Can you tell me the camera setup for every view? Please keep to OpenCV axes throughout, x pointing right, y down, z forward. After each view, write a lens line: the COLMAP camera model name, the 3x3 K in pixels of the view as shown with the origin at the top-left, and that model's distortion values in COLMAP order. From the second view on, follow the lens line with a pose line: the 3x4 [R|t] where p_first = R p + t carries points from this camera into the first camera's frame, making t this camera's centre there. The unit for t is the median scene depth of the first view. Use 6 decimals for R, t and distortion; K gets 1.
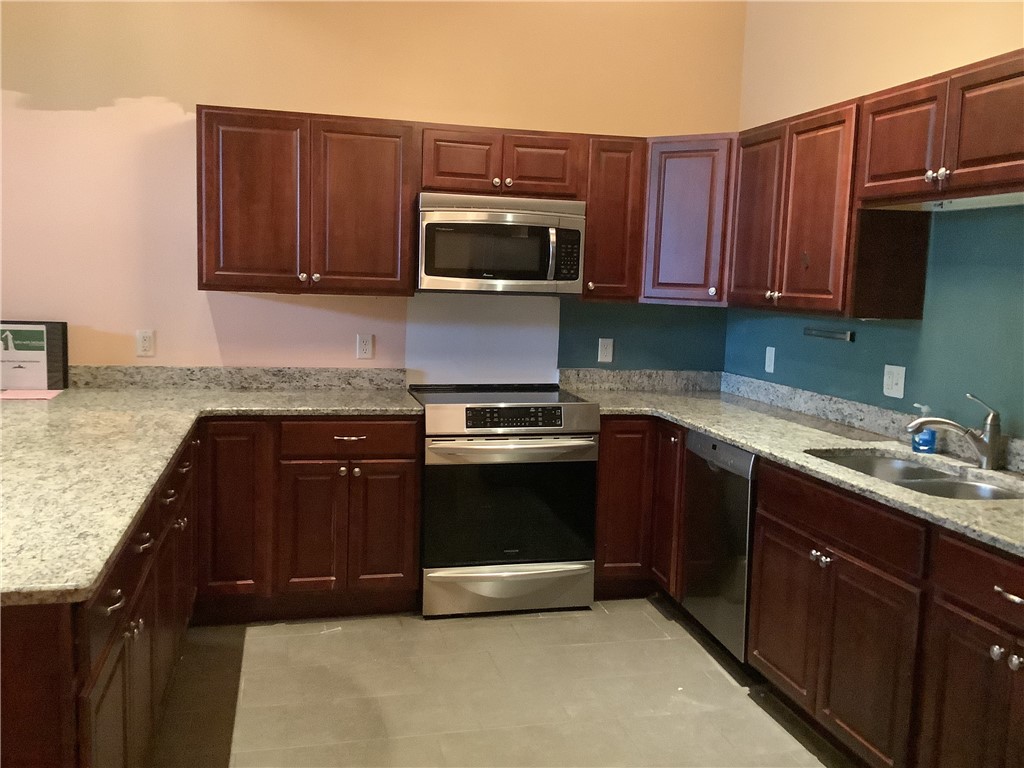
lens RADIAL K [[918.4, 0, 512.0], [0, 918.4, 384.0], [0, 0, 1]] dist [0.114269, -0.202844]
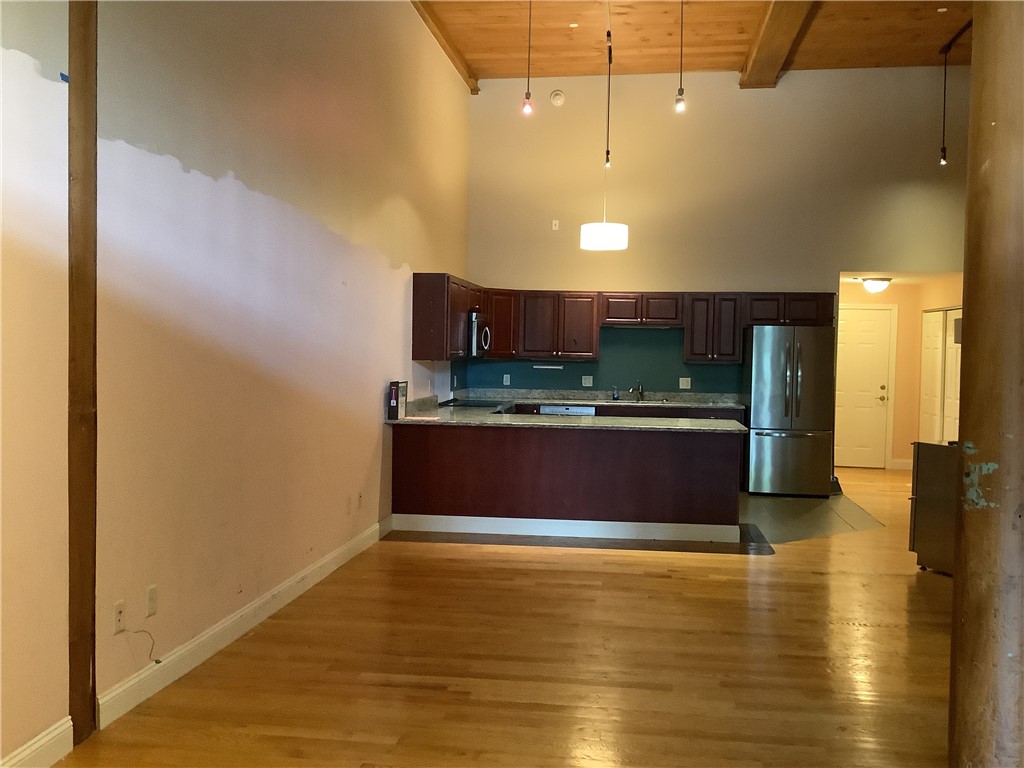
lens RADIAL K [[918.4, 0, 512.0], [0, 918.4, 384.0], [0, 0, 1]] dist [0.114269, -0.202844]
pose [[0.366488, -0.065105, 0.928142, -2.167628], [0.102992, 0.994257, 0.029075, -0.093428], [-0.924705, 0.084936, 0.371088, 0.107848]]
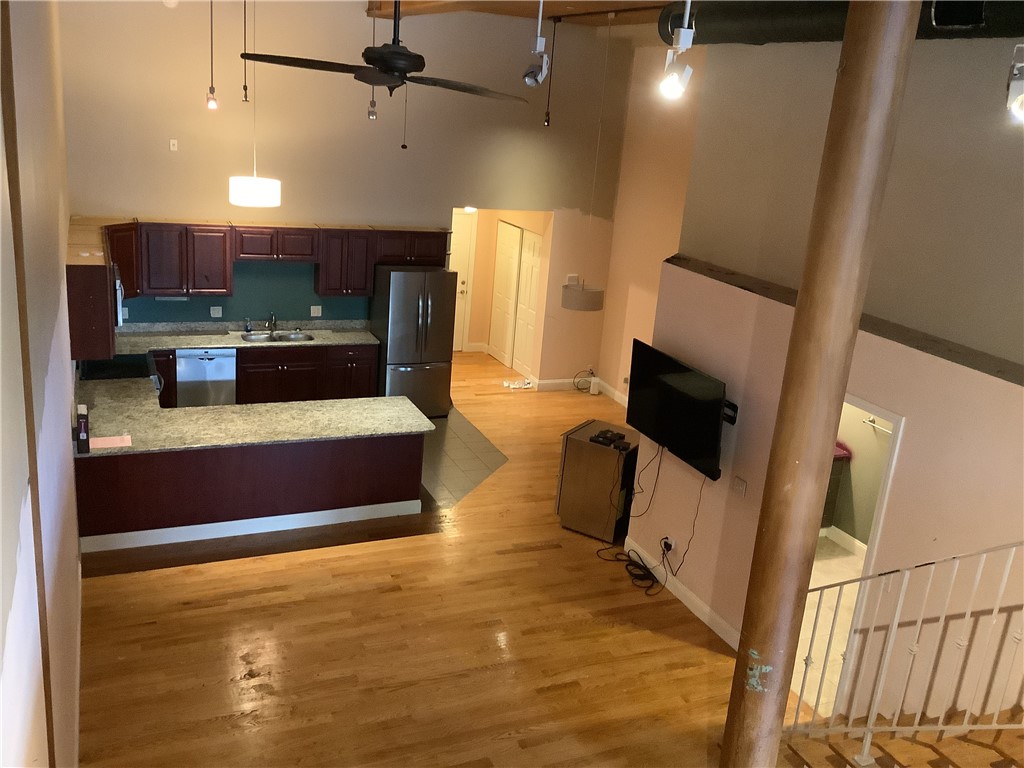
lens RADIAL K [[917.7, 0, 512.0], [0, 917.7, 384.0], [0, 0, 1]] dist [0.139685, -0.370346]
pose [[-0.169888, -0.335615, 0.926553, -2.236613], [0.023554, 0.938569, 0.344286, -0.684091], [-0.985182, 0.080314, -0.151547, 0.483907]]
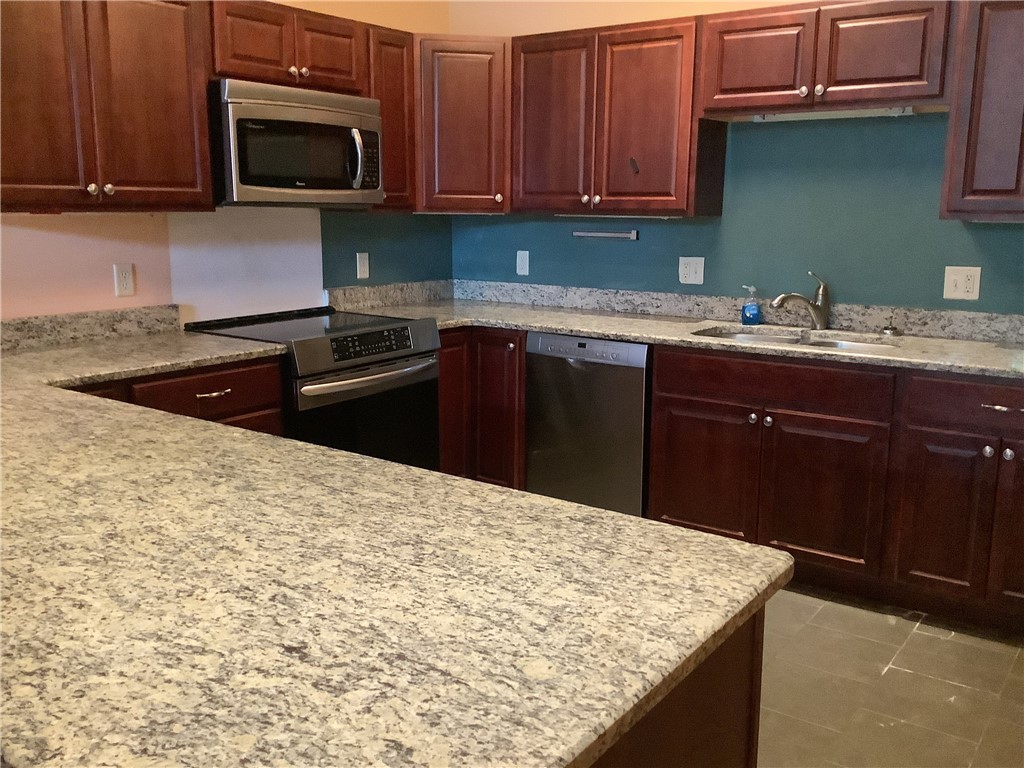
lens RADIAL K [[918.4, 0, 512.0], [0, 918.4, 384.0], [0, 0, 1]] dist [0.114269, -0.202844]
pose [[0.762722, -0.151052, 0.628839, -0.462251], [0.092512, 0.987825, 0.125075, -0.024771], [-0.640076, -0.037222, 0.767409, 0.215071]]
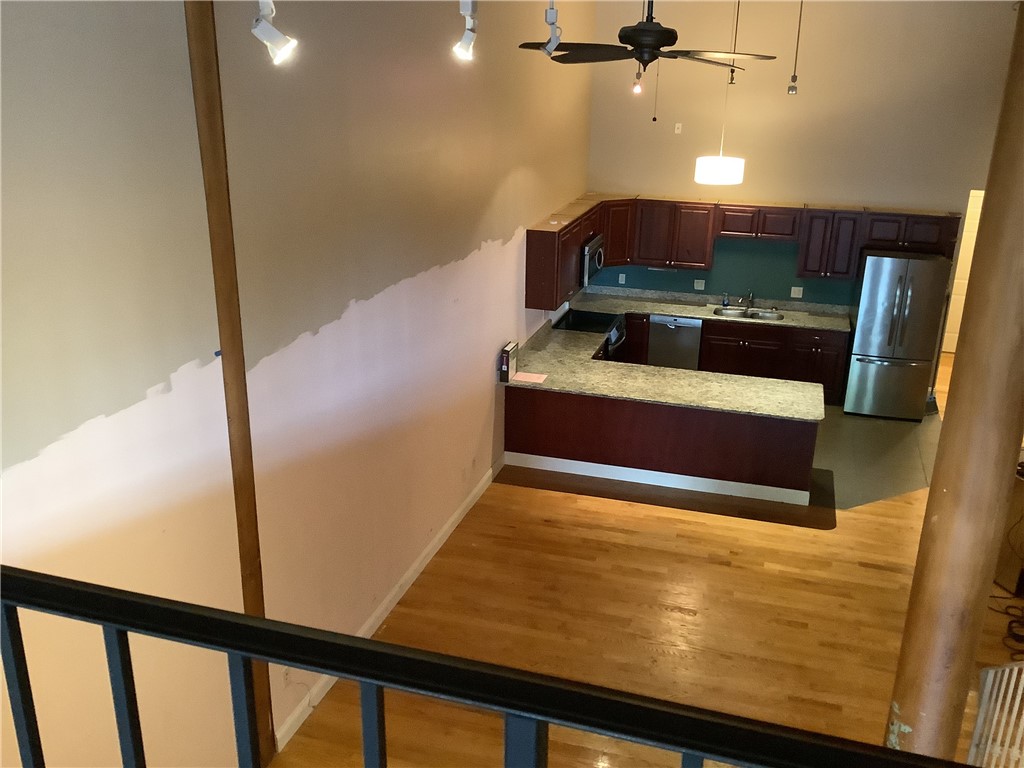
lens RADIAL K [[918.4, 0, 512.0], [0, 918.4, 384.0], [0, 0, 1]] dist [0.114269, -0.202844]
pose [[0.512198, -0.317487, 0.798032, -2.216853], [0.101760, 0.945056, 0.310666, -0.635861], [-0.852818, -0.077915, 0.516364, -0.081068]]
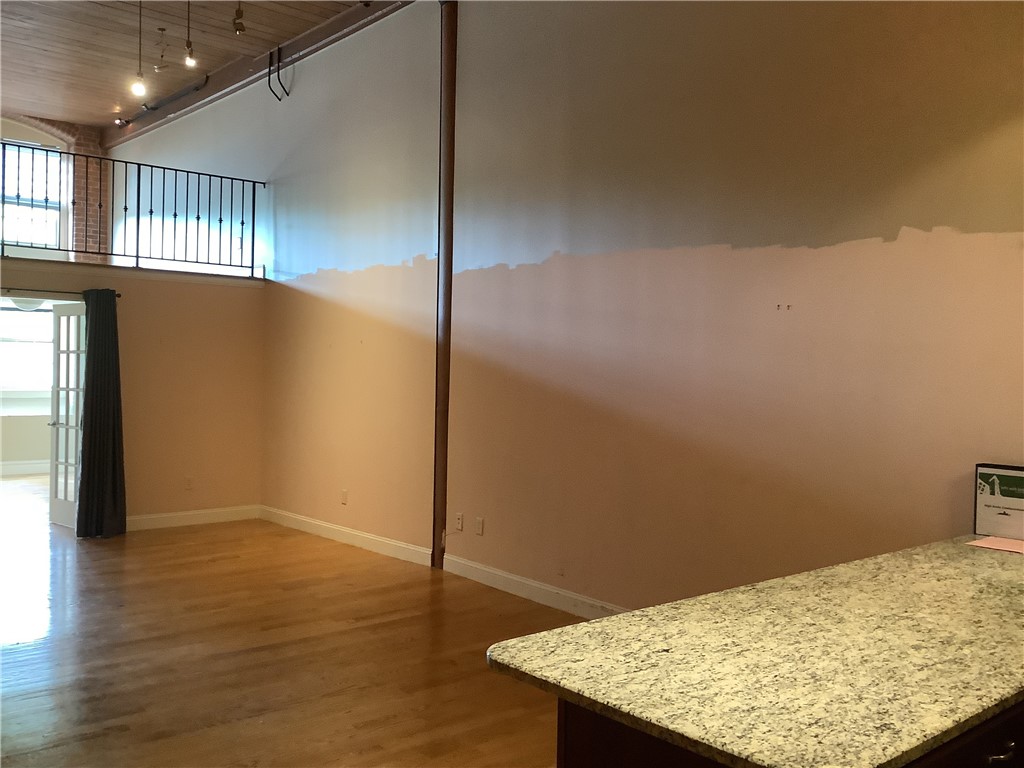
lens RADIAL K [[918.4, 0, 512.0], [0, 918.4, 384.0], [0, 0, 1]] dist [0.114269, -0.202844]
pose [[0.460449, -0.007348, -0.887656, 0.093377], [-0.104595, 0.992551, -0.062473, -0.038018], [0.881502, 0.121610, 0.456251, 0.098820]]
